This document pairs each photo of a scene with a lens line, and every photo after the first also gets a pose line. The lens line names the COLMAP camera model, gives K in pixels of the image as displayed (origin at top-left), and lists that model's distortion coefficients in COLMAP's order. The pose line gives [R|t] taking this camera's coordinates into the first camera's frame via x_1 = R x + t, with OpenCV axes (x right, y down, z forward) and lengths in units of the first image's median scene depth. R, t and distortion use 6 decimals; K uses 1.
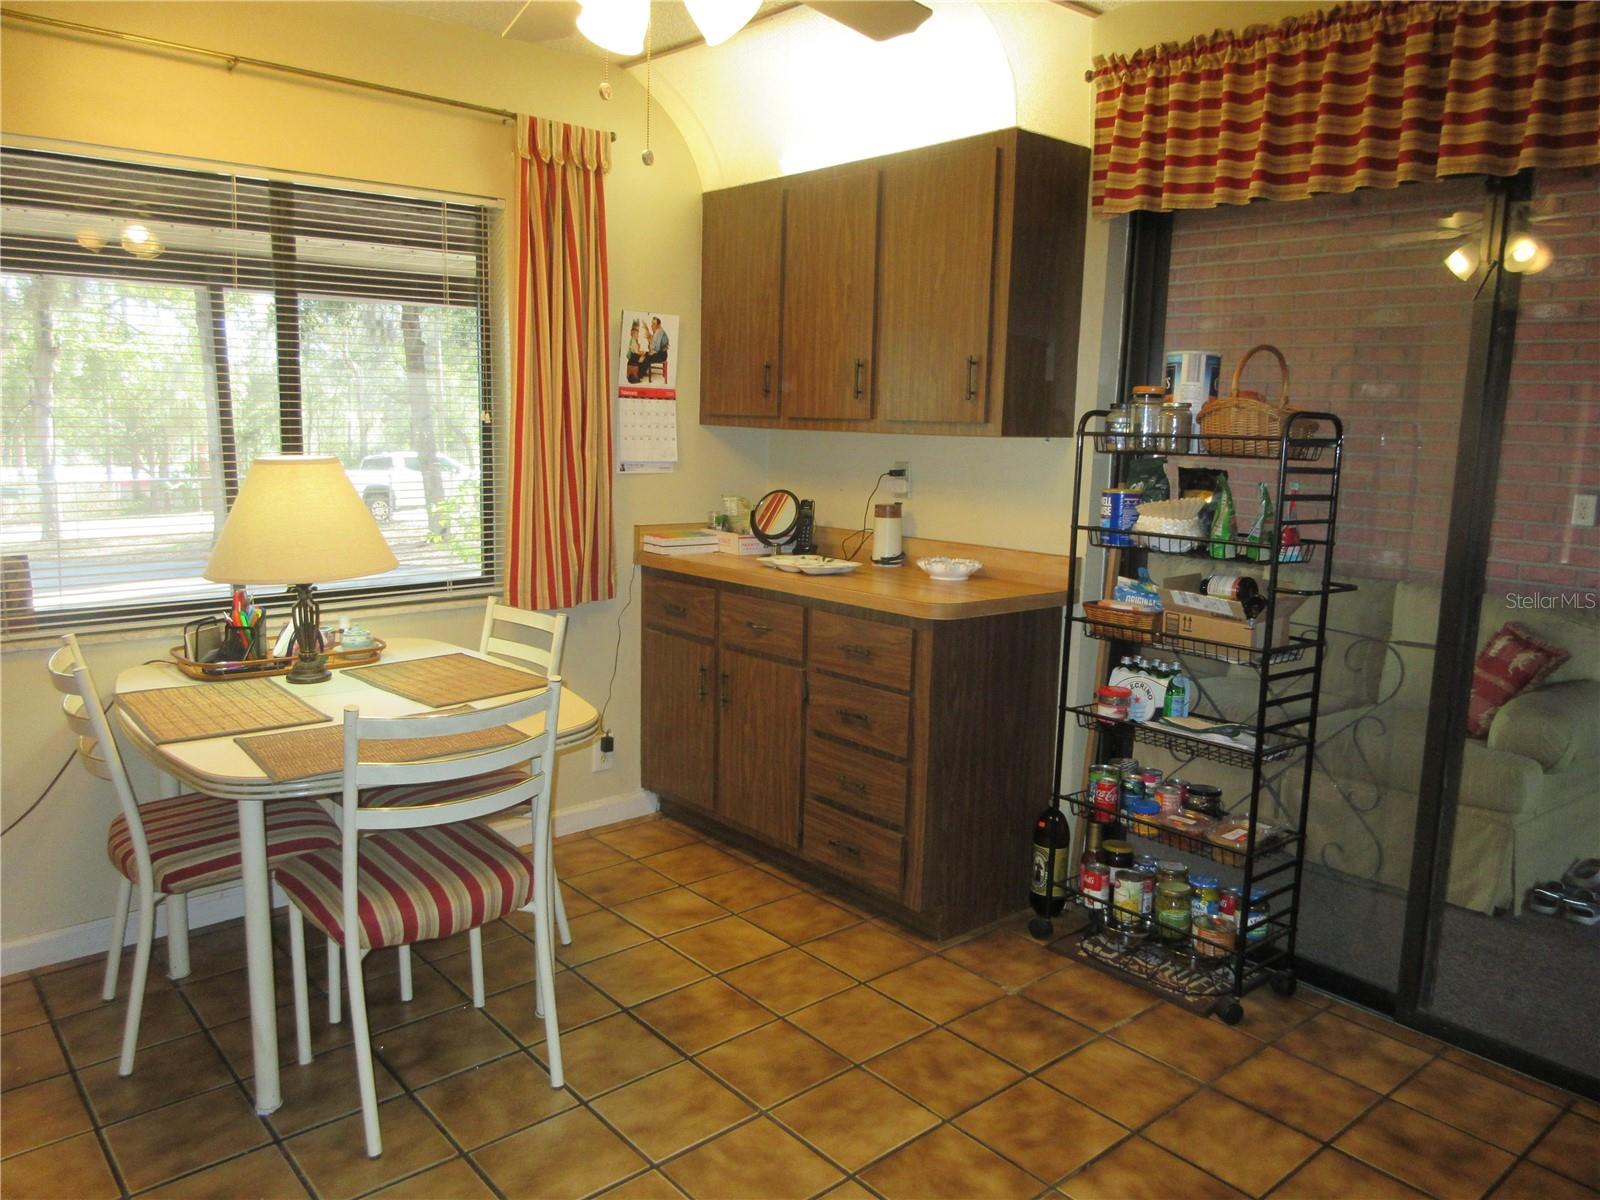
lens RADIAL K [[1173.8, 0, 800.2], [0, 1173.8, 594.4], [0, 0, 1]] dist [-0.010140, 0.007329]
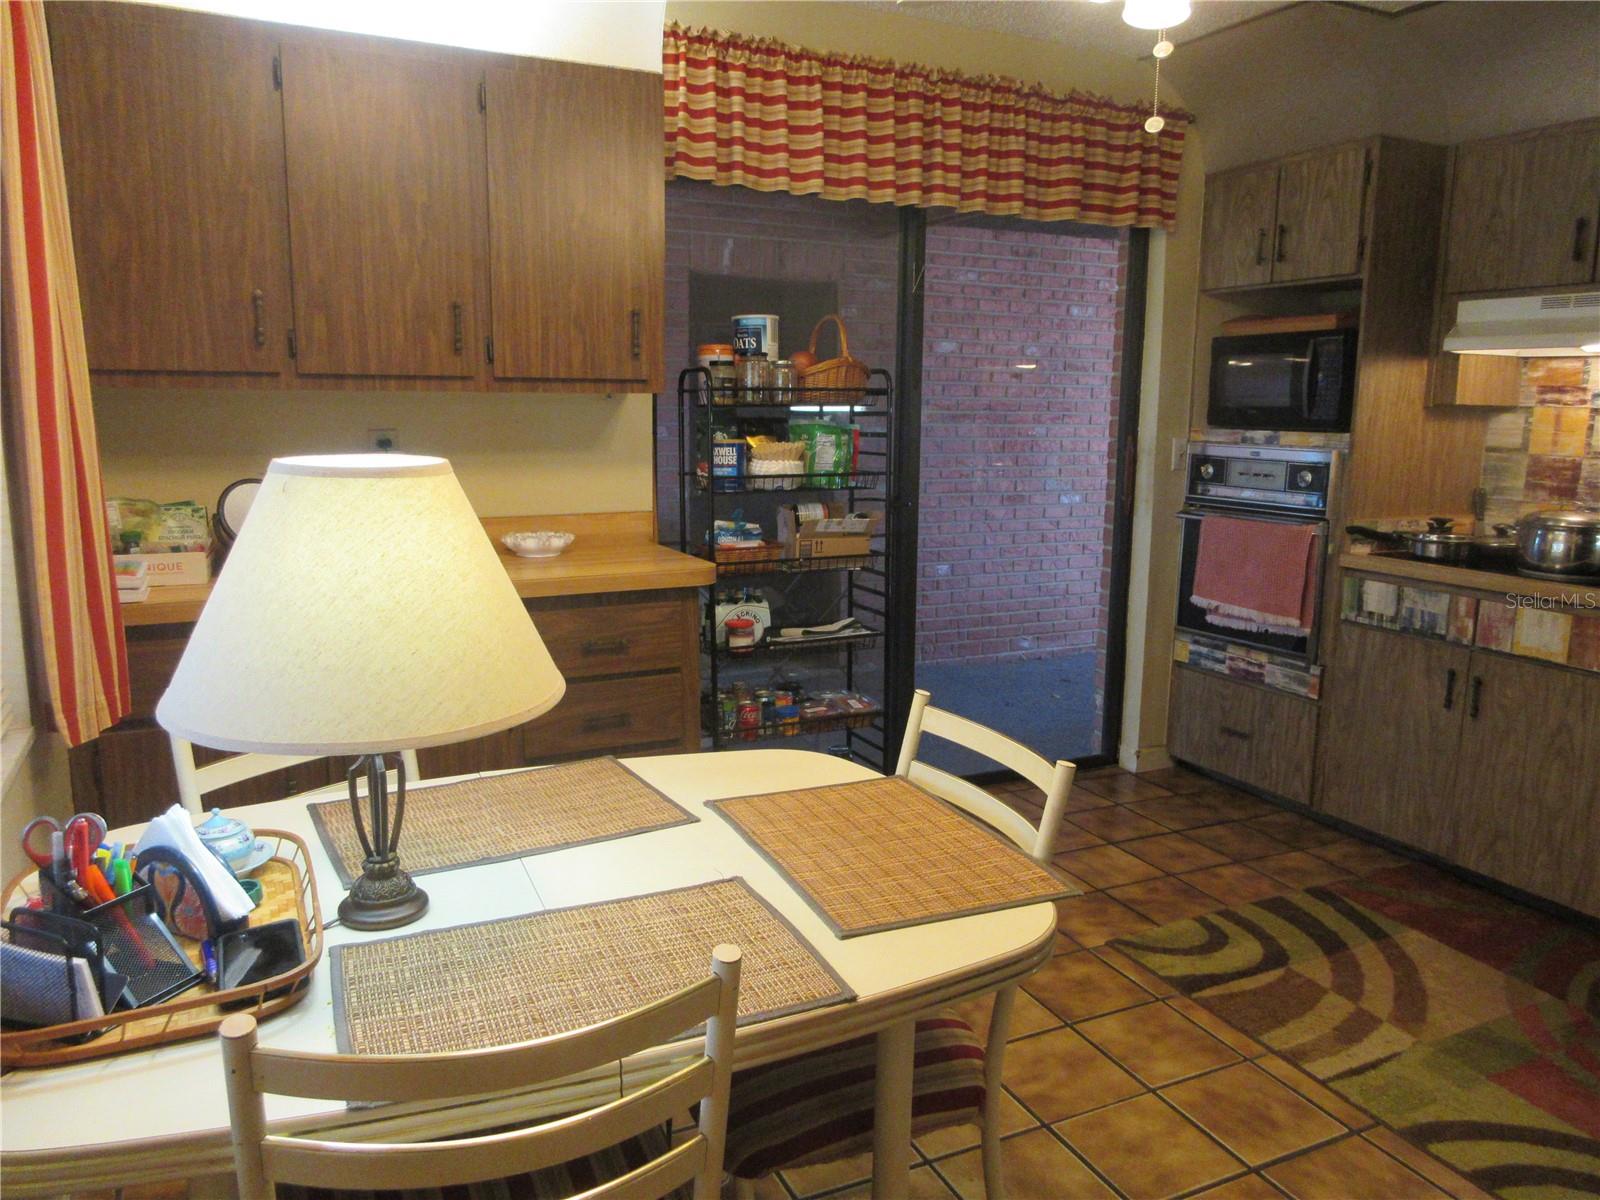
lens RADIAL K [[1173.8, 0, 800.4], [0, 1173.8, 596.7], [0, 0, 1]] dist [-0.010140, 0.007329]
pose [[0.250761, -0.184218, 0.950359, -0.802996], [0.150669, 0.977190, 0.149663, -0.103617], [-0.956252, 0.105660, 0.272797, 0.678304]]
